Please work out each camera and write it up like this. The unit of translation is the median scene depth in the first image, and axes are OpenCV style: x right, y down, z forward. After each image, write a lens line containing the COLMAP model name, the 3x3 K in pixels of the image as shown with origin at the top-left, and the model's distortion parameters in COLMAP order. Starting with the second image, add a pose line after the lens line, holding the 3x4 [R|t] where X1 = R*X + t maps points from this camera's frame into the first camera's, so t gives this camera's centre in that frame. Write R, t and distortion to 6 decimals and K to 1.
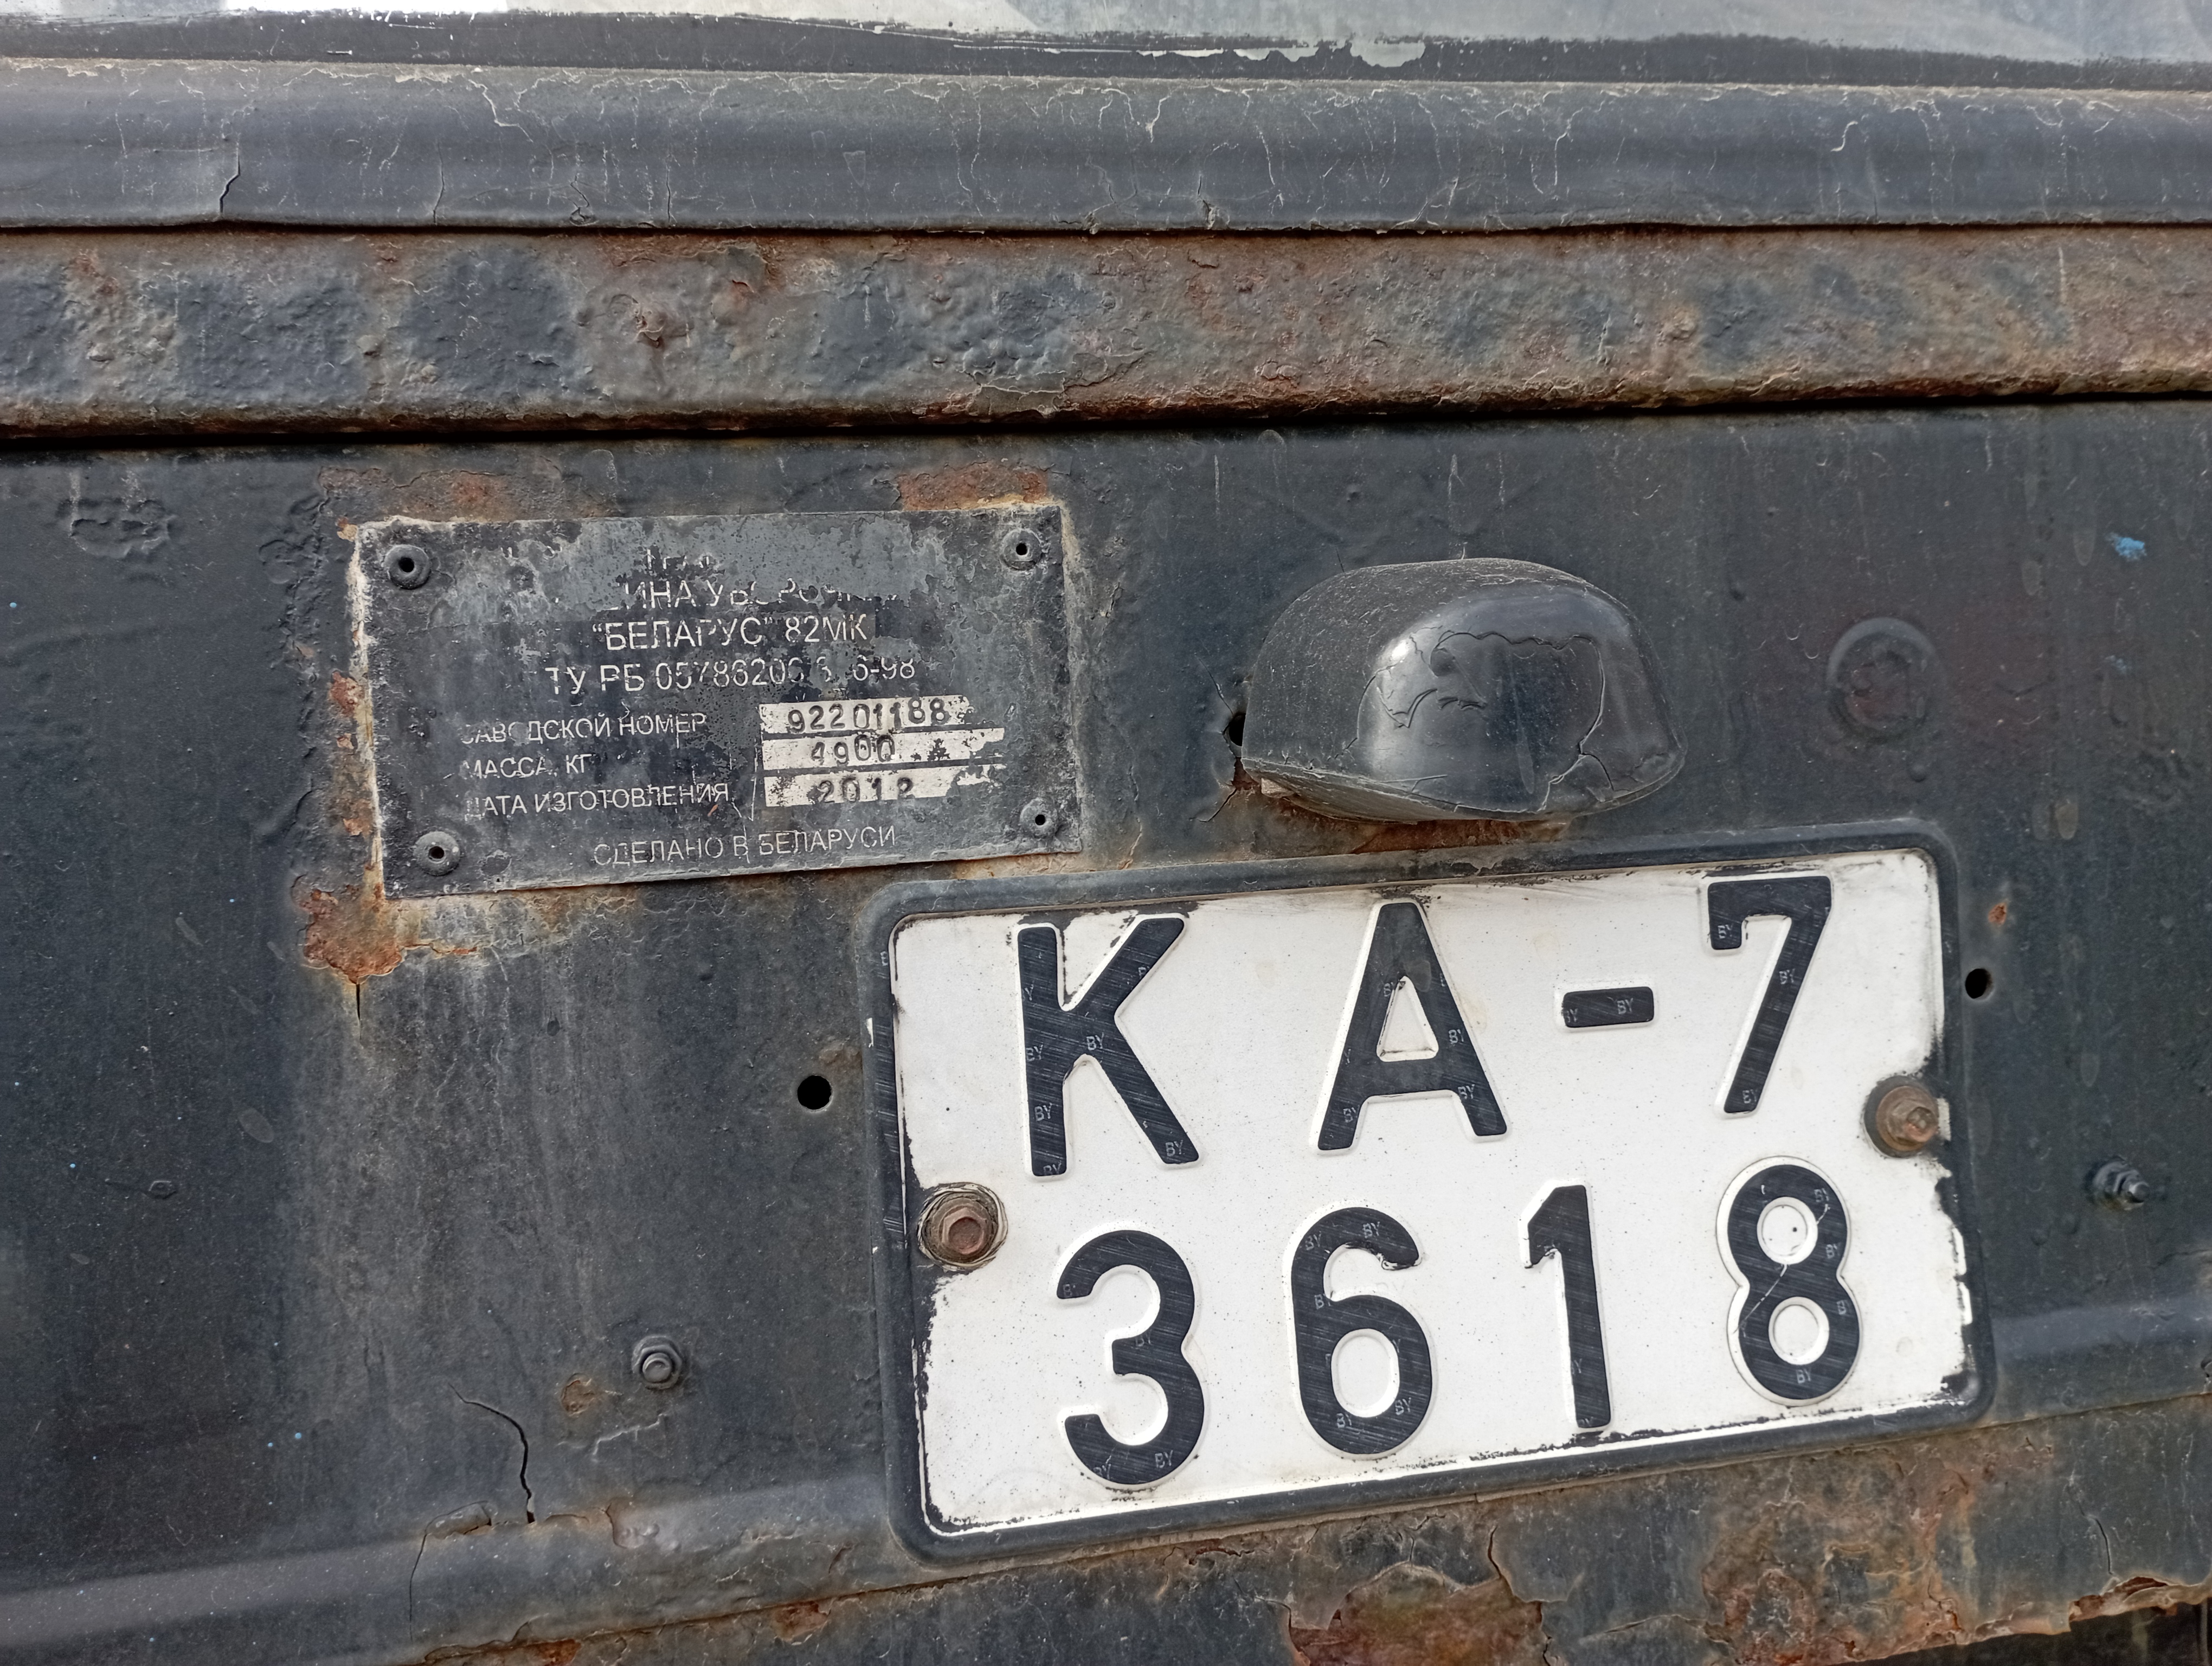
lens RADIAL K [[1857.9, 0, 1092.9], [0, 1857.9, 833.0], [0, 0, 1]] dist [0.081122, -0.083296]
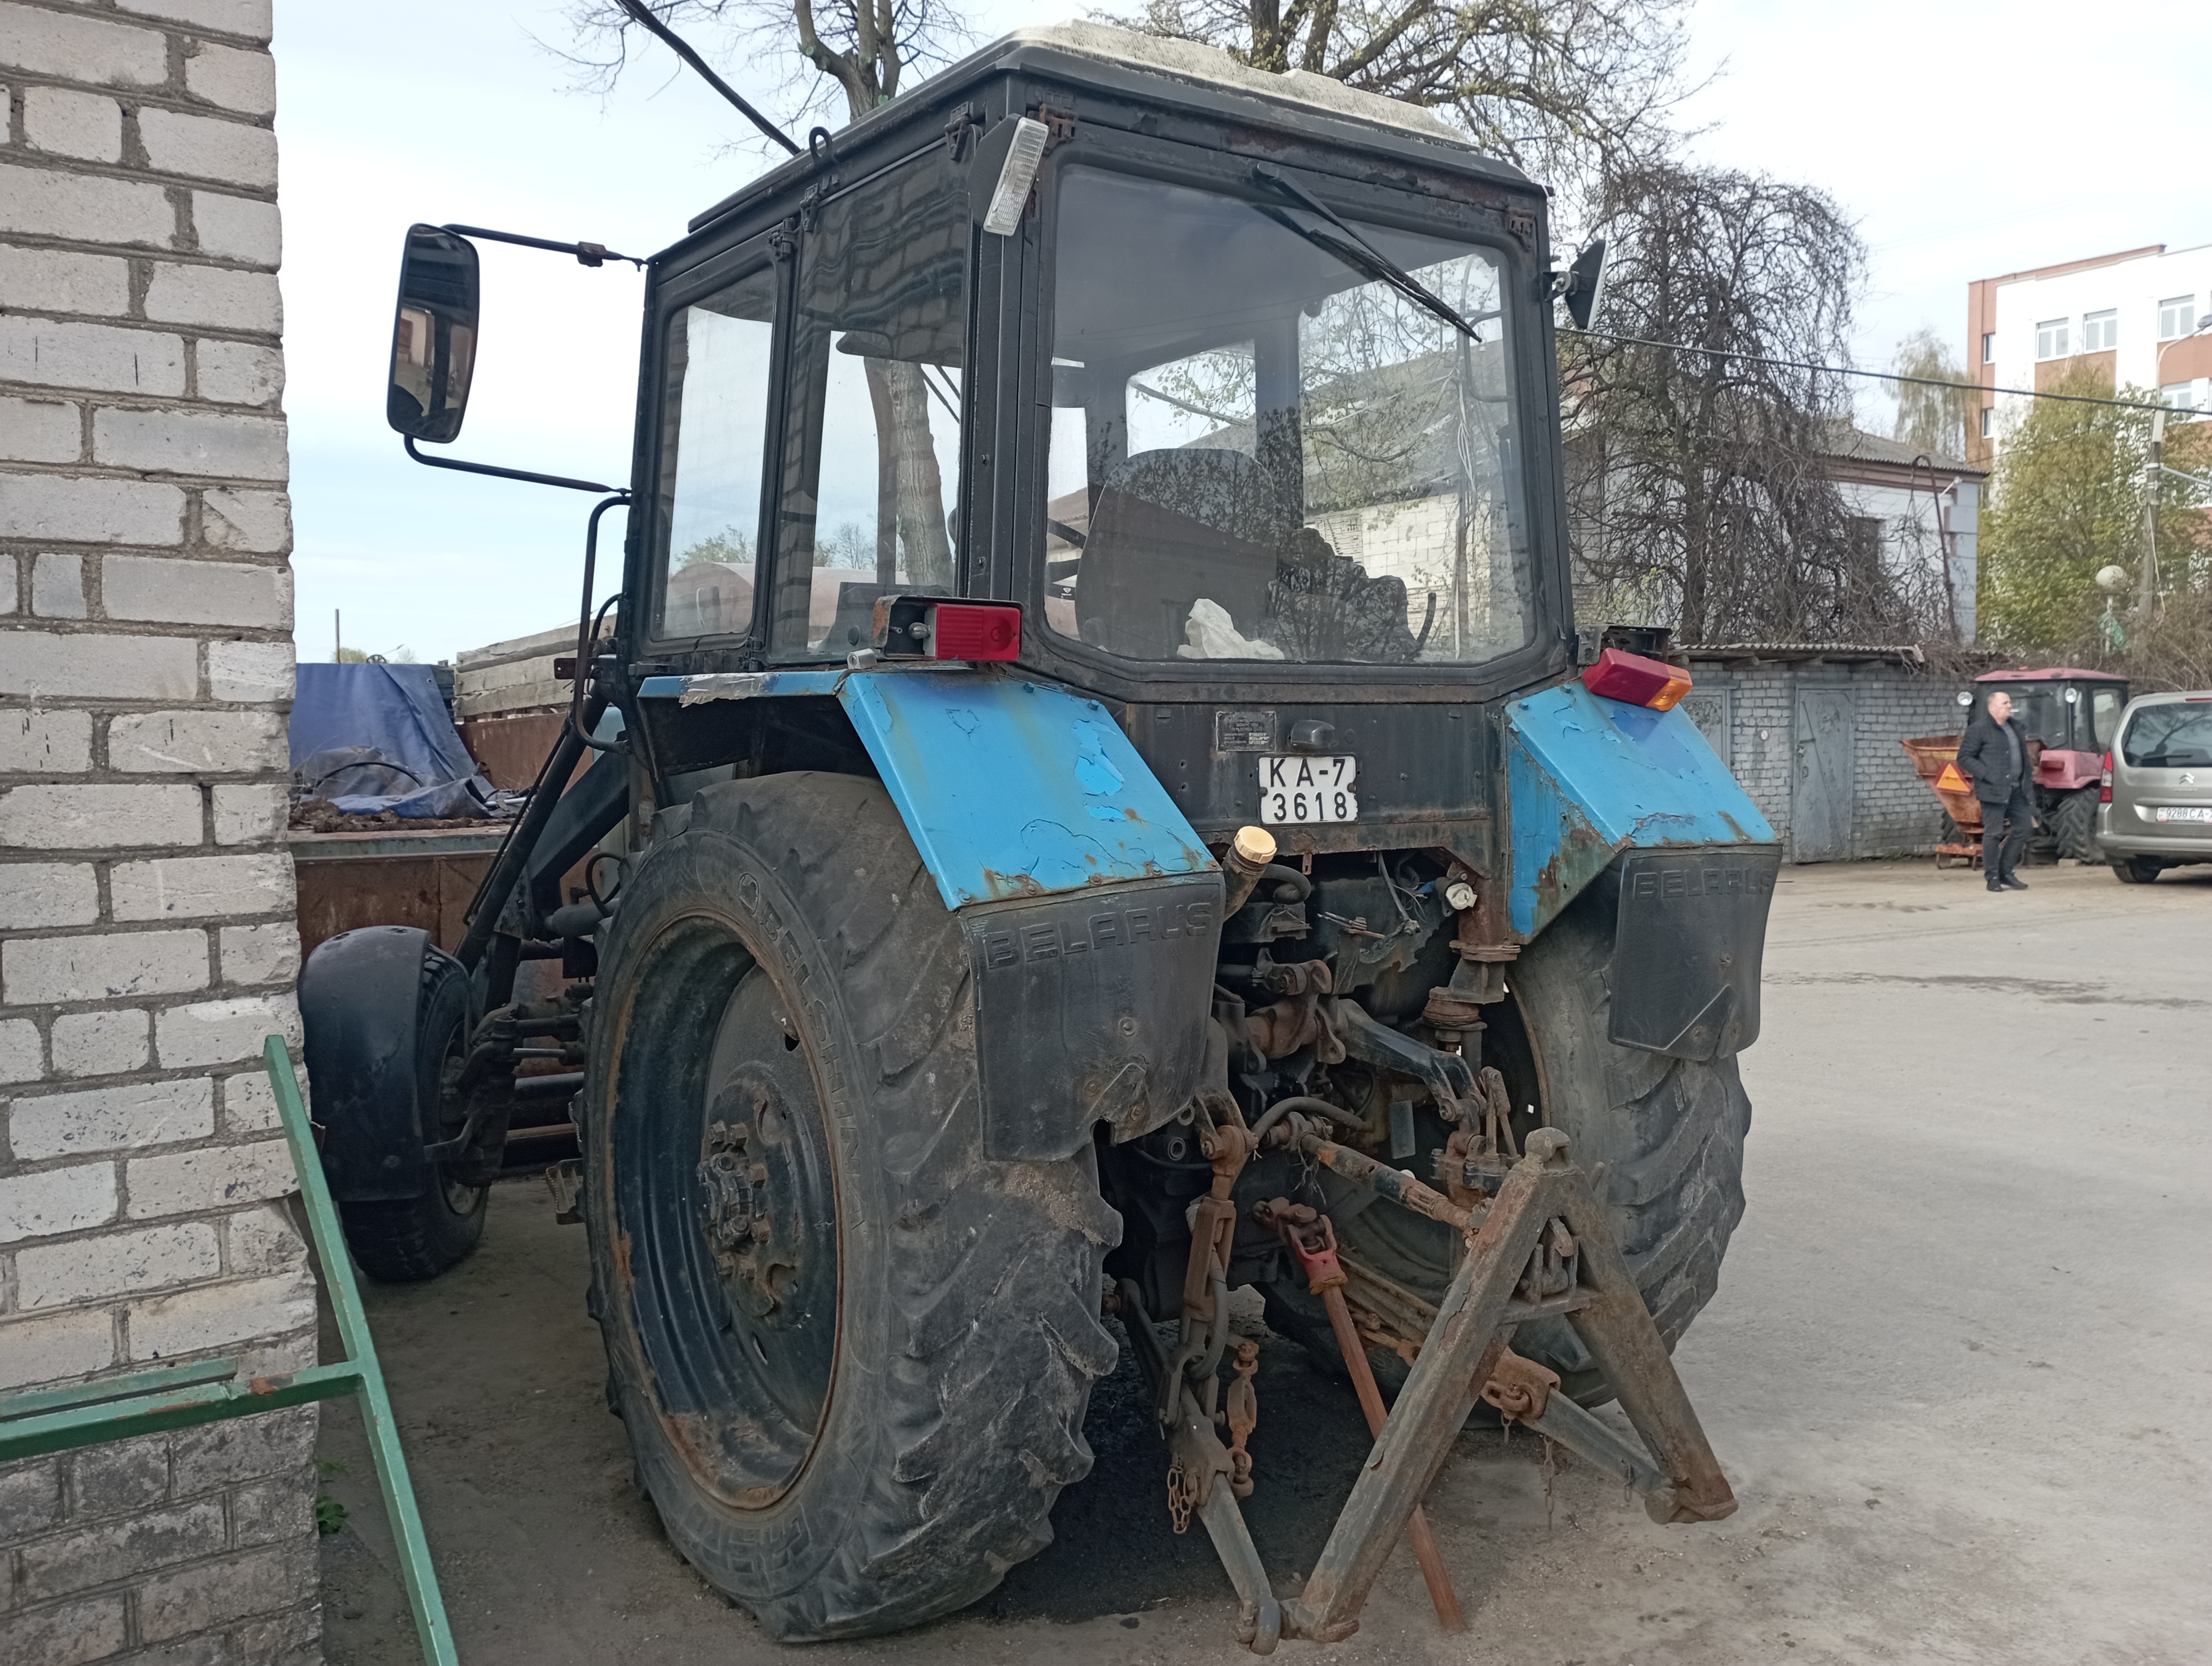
lens RADIAL K [[1857.9, 0, 1109.7], [0, 1857.9, 828.5], [0, 0, 1]] dist [0.081122, -0.083296]
pose [[0.921363, 0.029858, 0.387554, -4.060622], [-0.023901, 0.999511, -0.020184, 0.563623], [-0.387967, 0.009334, 0.921626, -6.705030]]
